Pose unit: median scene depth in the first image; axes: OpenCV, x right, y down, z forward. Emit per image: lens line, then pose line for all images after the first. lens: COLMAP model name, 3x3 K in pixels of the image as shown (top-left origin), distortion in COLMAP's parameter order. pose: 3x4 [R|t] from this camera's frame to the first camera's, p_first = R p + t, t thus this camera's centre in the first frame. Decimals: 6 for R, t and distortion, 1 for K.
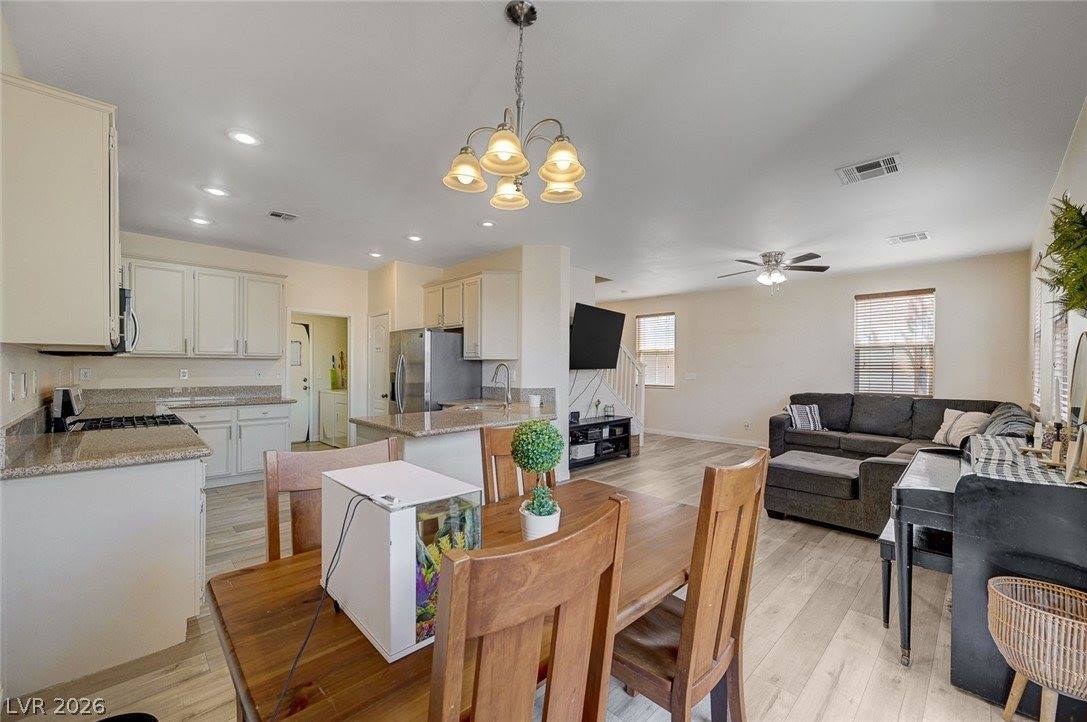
lens RADIAL K [[431.9, 0, 543.8], [0, 431.9, 368.1], [0, 0, 1]] dist [0.001046, 0.000318]
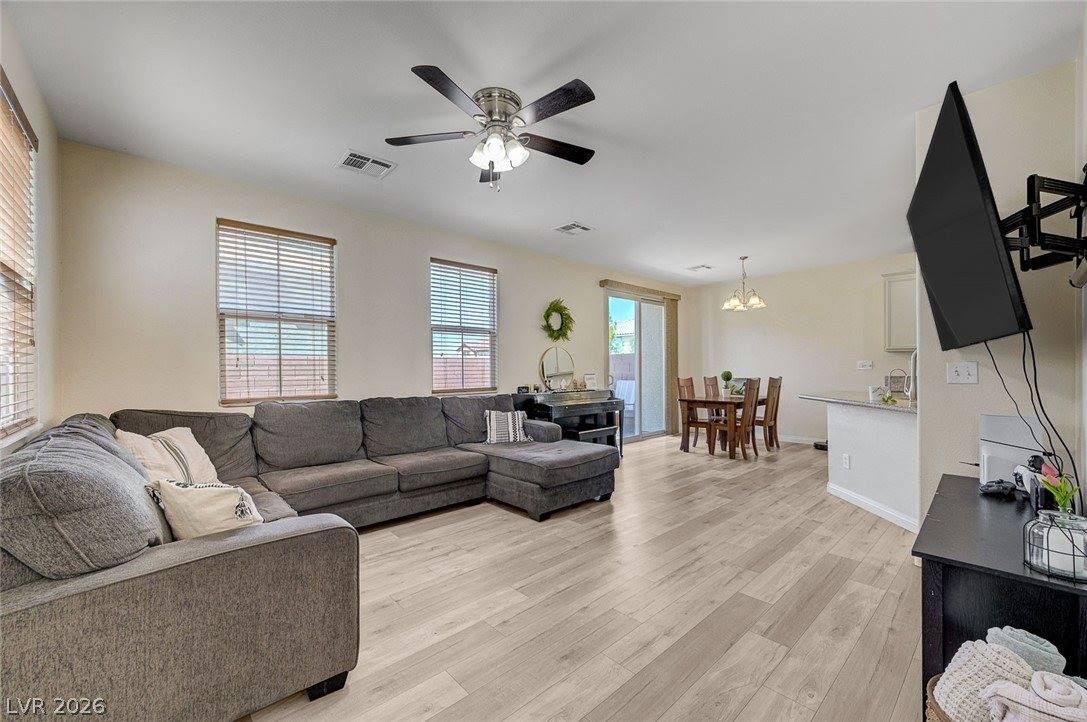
lens RADIAL K [[431.9, 0, 545.2], [0, 431.9, 370.3], [0, 0, 1]] dist [0.001046, 0.000318]
pose [[-0.999527, -0.000060, 0.030760, 0.458791], [0.000125, 0.999982, 0.006006, 0.022617], [-0.030760, 0.006007, -0.999509, 1.450851]]
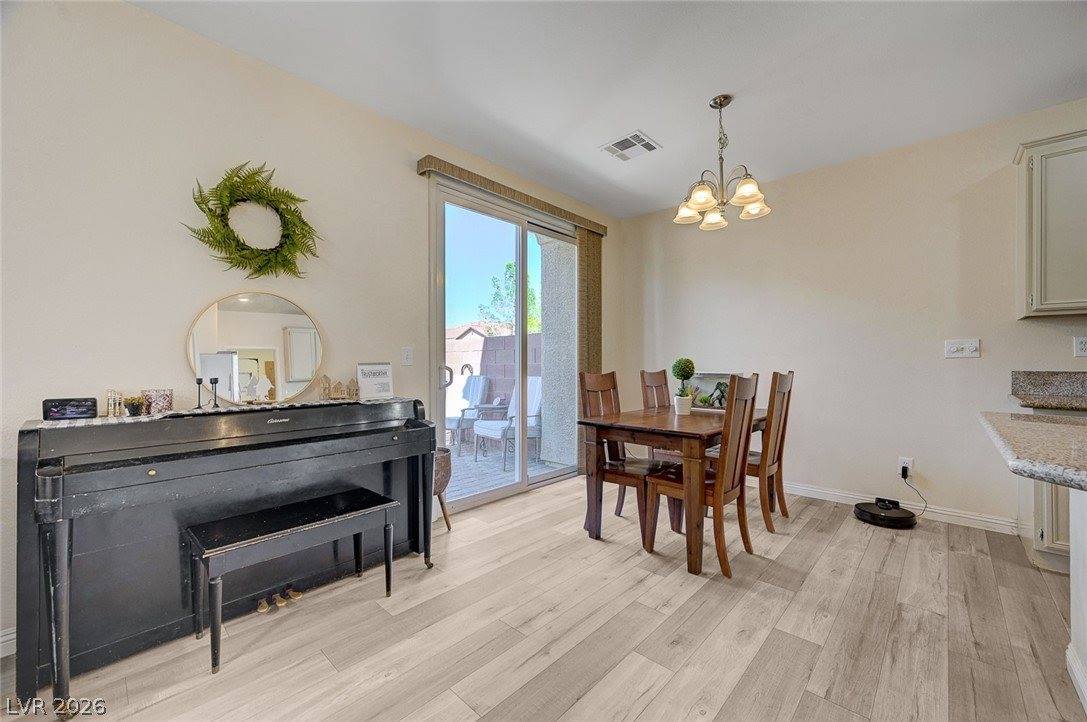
lens RADIAL K [[431.9, 0, 541.9], [0, 431.9, 361.5], [0, 0, 1]] dist [0.001046, 0.000318]
pose [[-0.999071, -0.006447, -0.042610, 0.205771], [-0.006610, 0.999971, 0.003701, 0.034466], [0.042585, 0.003979, -0.999085, 0.803493]]
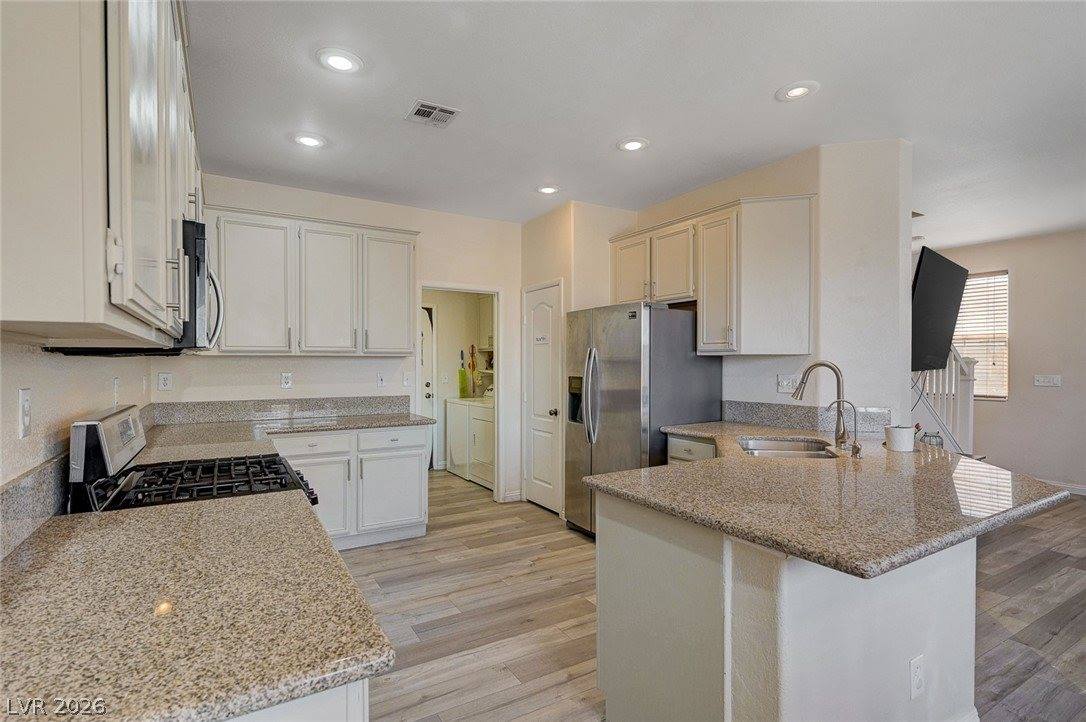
lens RADIAL K [[536.5, 0, 549.3], [0, 536.5, 361.2], [0, 0, 1]] dist [0.005471, -0.000239]
pose [[0.974182, -0.005617, -0.225696, -0.215807], [0.004301, 0.999971, -0.006325, -0.007983], [0.225724, 0.005191, 0.974177, 0.244390]]
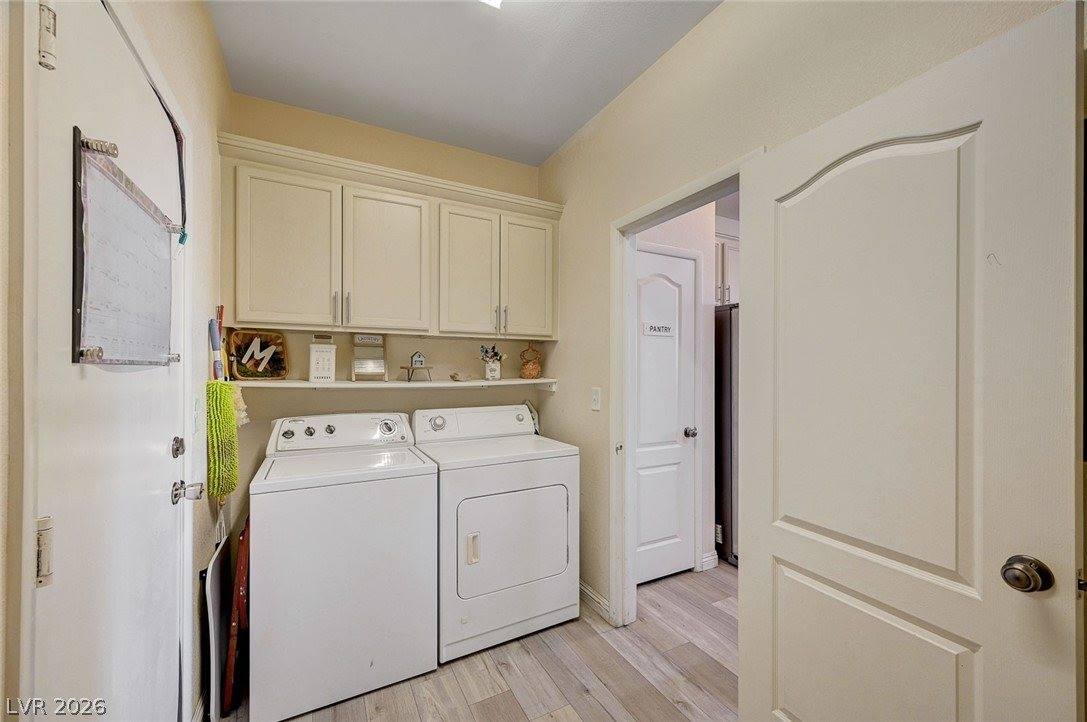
lens RADIAL K [[431.9, 0, 542.0], [0, 431.9, 365.9], [0, 0, 1]] dist [0.001046, 0.000318]
pose [[0.279427, 0.000264, 0.960167, -0.969460], [-0.000752, 1.000000, -0.000056, -0.009364], [-0.960167, -0.000707, 0.279427, 1.151713]]
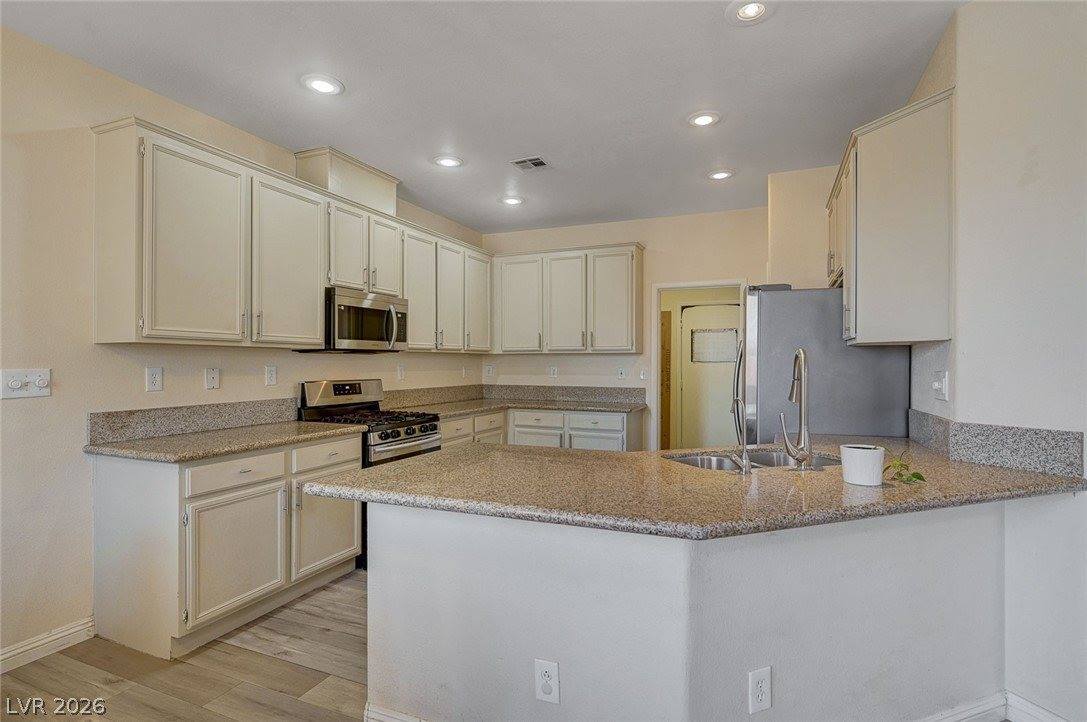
lens RADIAL K [[537.0, 0, 539.2], [0, 537.0, 361.4], [0, 0, 1]] dist [0.005471, -0.000239]
pose [[0.380595, -0.007167, -0.924714, 0.205577], [-0.002226, 0.999960, -0.008667, 0.002042], [0.924739, 0.005357, 0.380564, 0.493764]]
